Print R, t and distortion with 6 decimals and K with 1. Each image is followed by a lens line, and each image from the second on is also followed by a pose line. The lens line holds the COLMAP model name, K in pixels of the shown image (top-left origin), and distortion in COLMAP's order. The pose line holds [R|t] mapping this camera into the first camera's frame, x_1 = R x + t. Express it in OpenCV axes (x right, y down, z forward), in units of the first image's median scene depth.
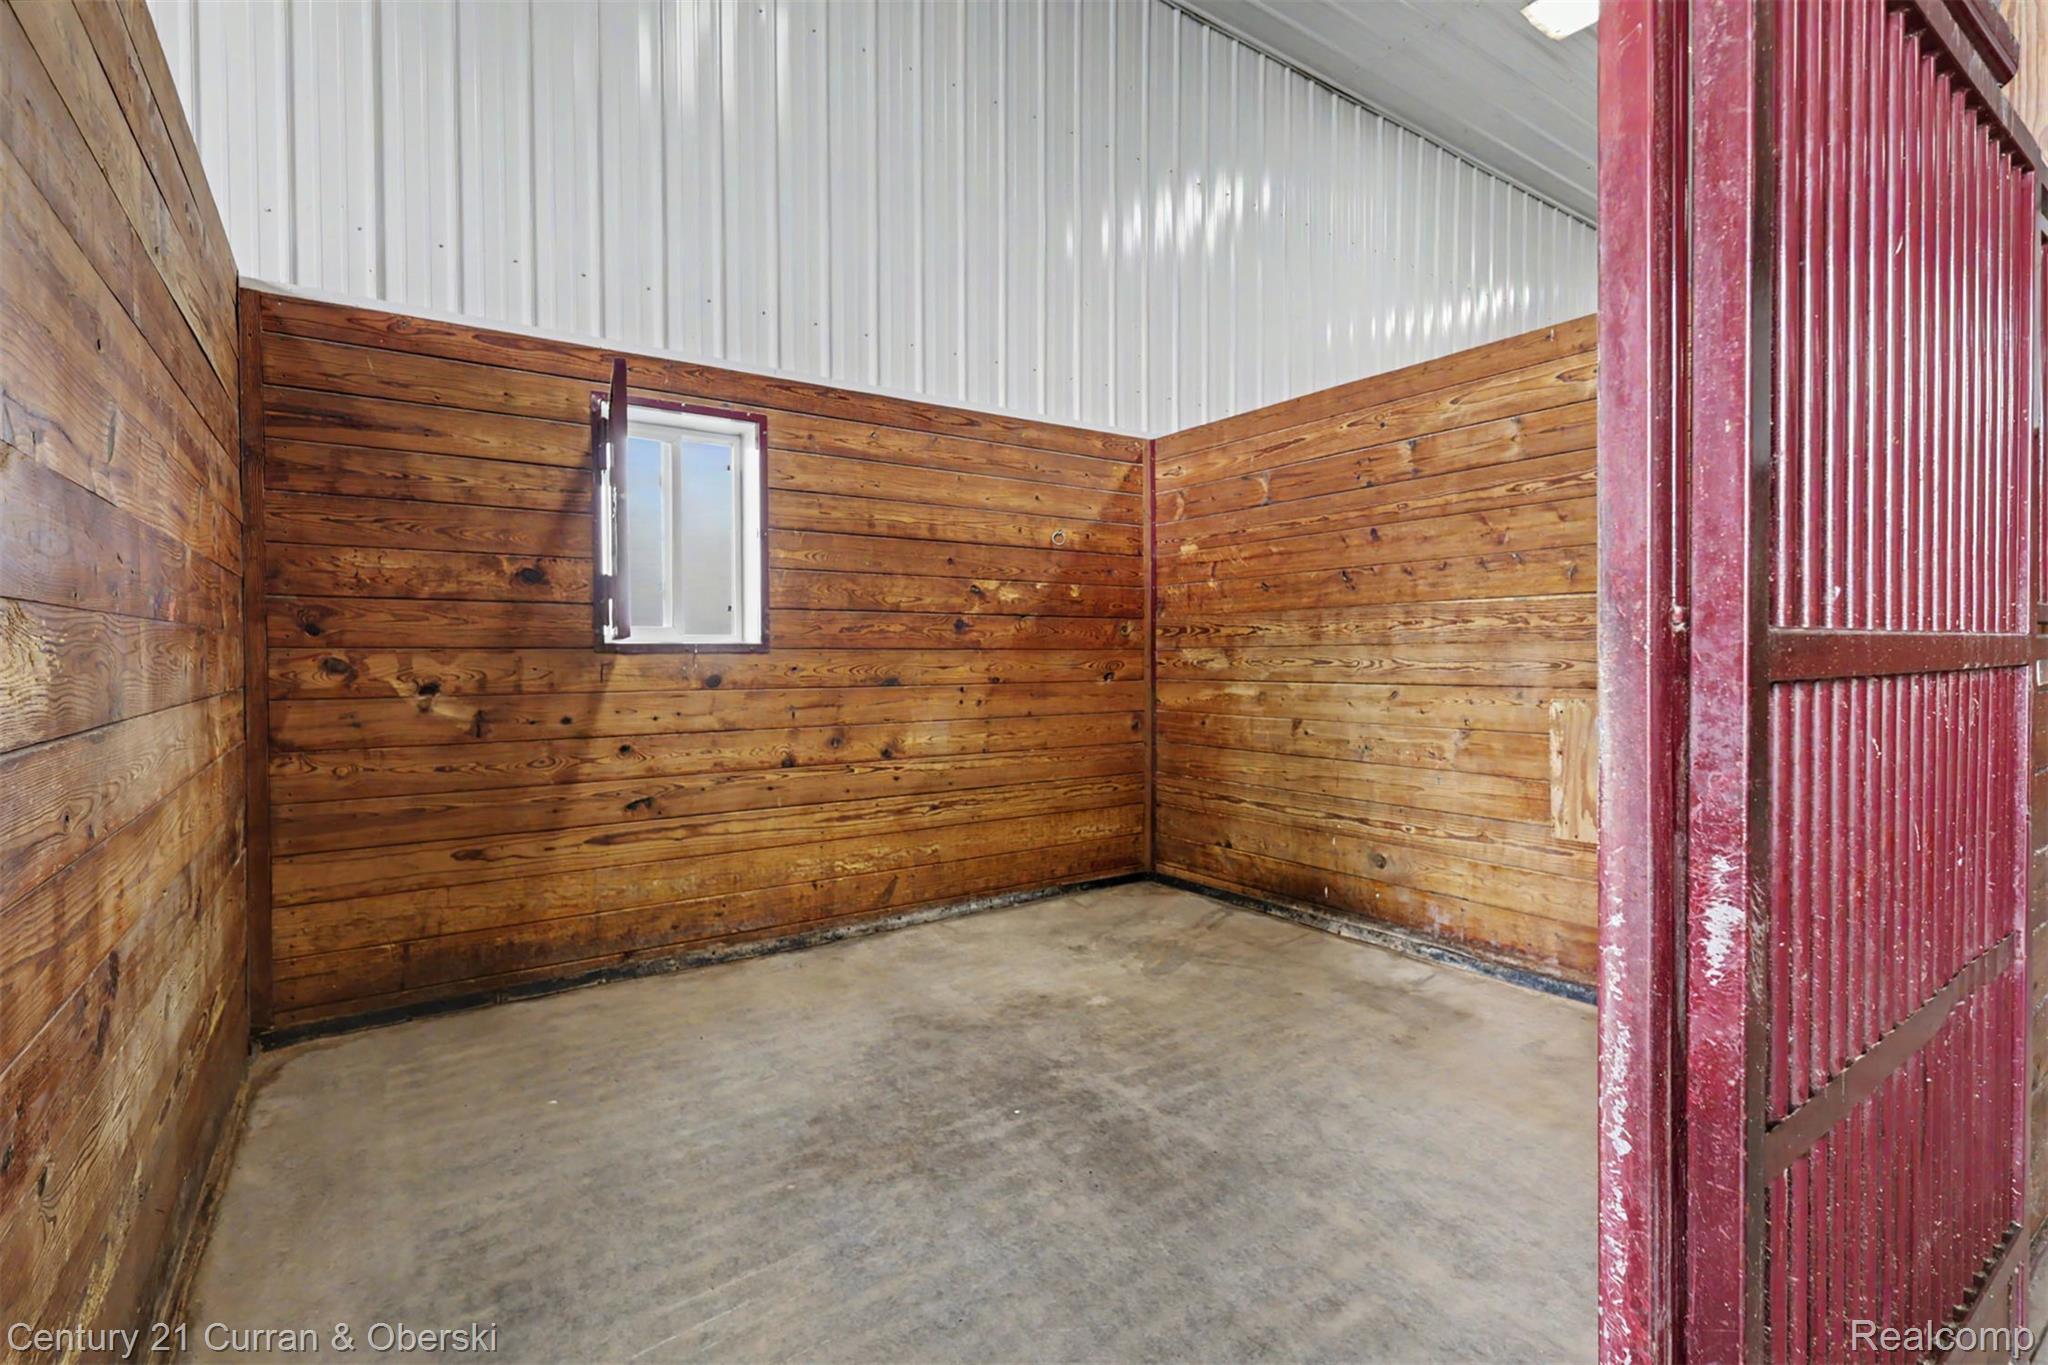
lens RADIAL K [[941.8, 0, 1025.8], [0, 941.8, 674.2], [0, 0, 1]] dist [-0.000292, -0.000018]
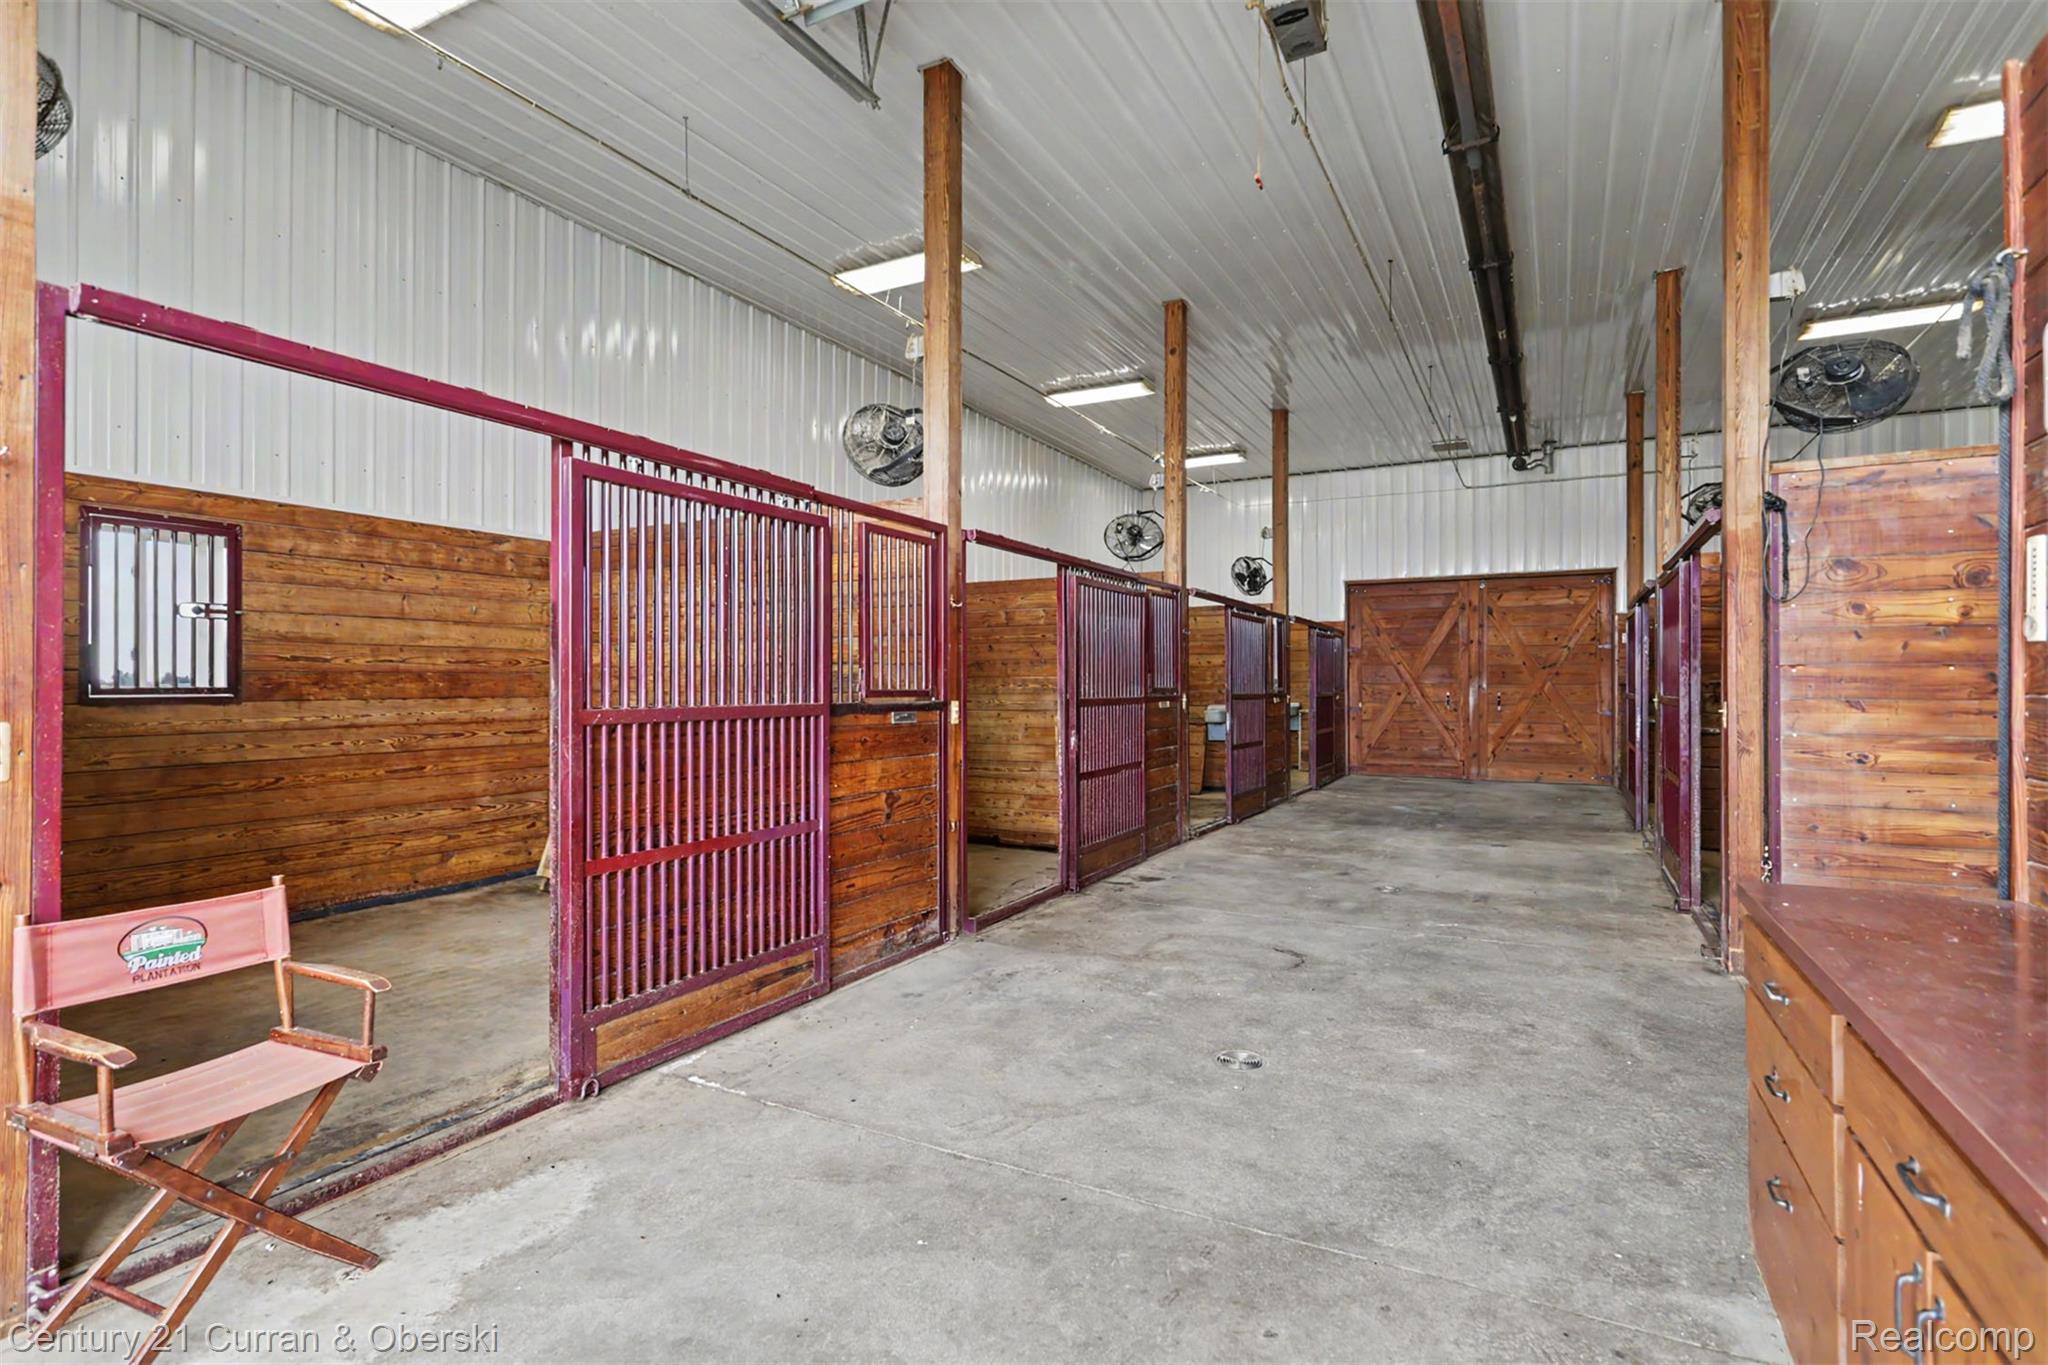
lens RADIAL K [[986.9, 0, 1026.7], [0, 986.9, 709.8], [0, 0, 1]] dist [-0.000537, 0.000543]
pose [[0.892878, -0.000828, 0.450299, -0.738379], [0.001047, 0.999999, -0.000239, 0.010635], [-0.450298, 0.000685, 0.892878, -1.393897]]
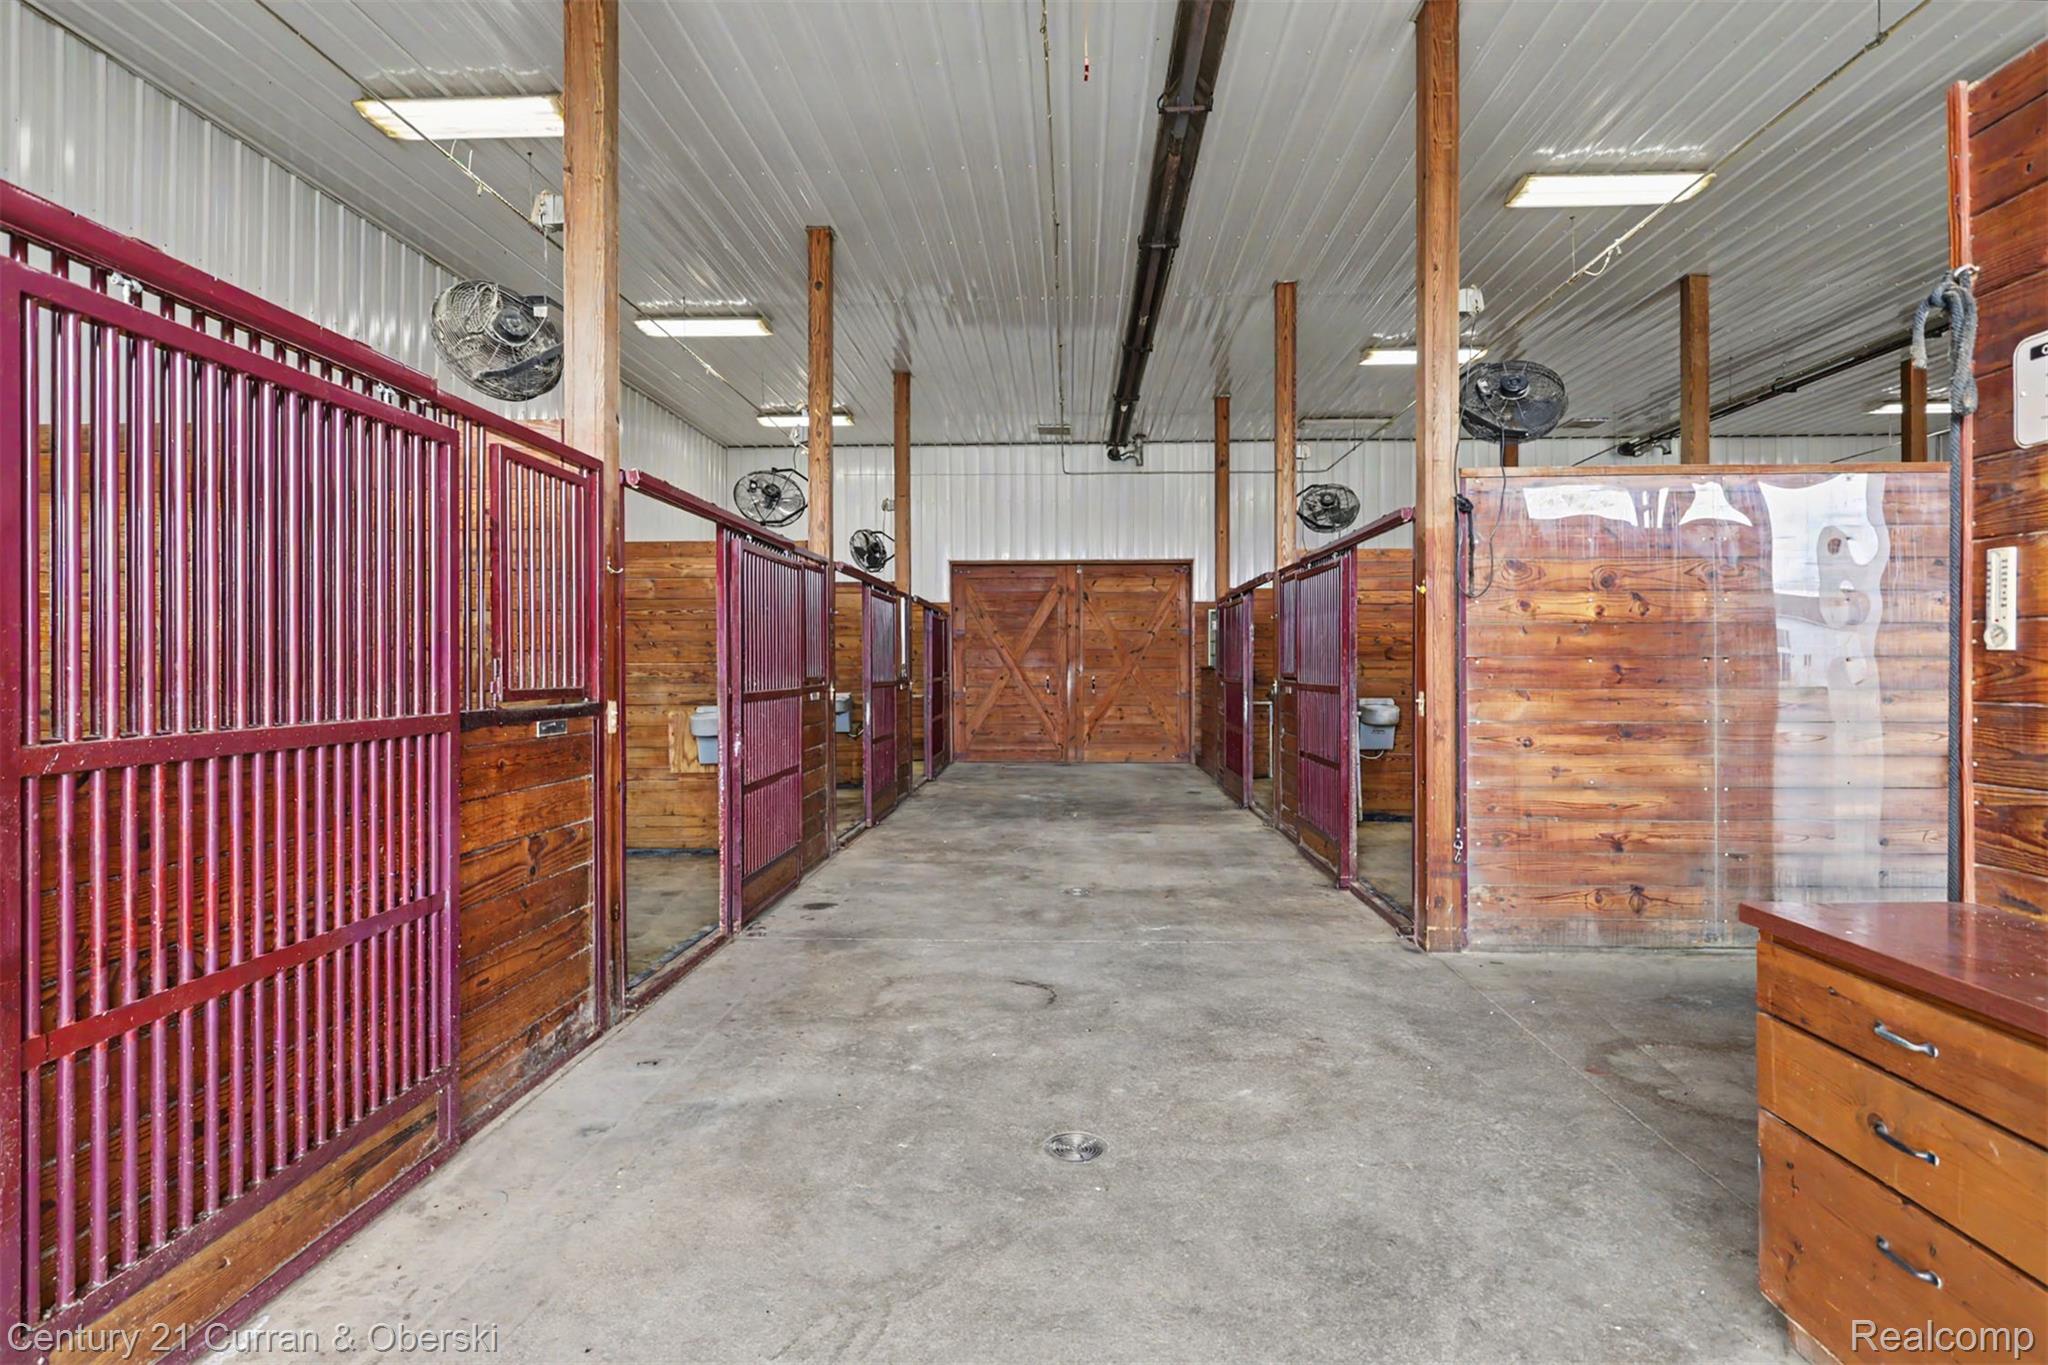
lens RADIAL K [[1032.2, 0, 1024.0], [0, 1032.2, 682.5], [0, 0, 1]] dist [0.003881, -0.000337]
pose [[0.607764, -0.003903, 0.794108, -0.798948], [0.013360, 0.999897, -0.005311, -0.013435], [-0.794005, 0.013837, 0.607754, -1.054319]]
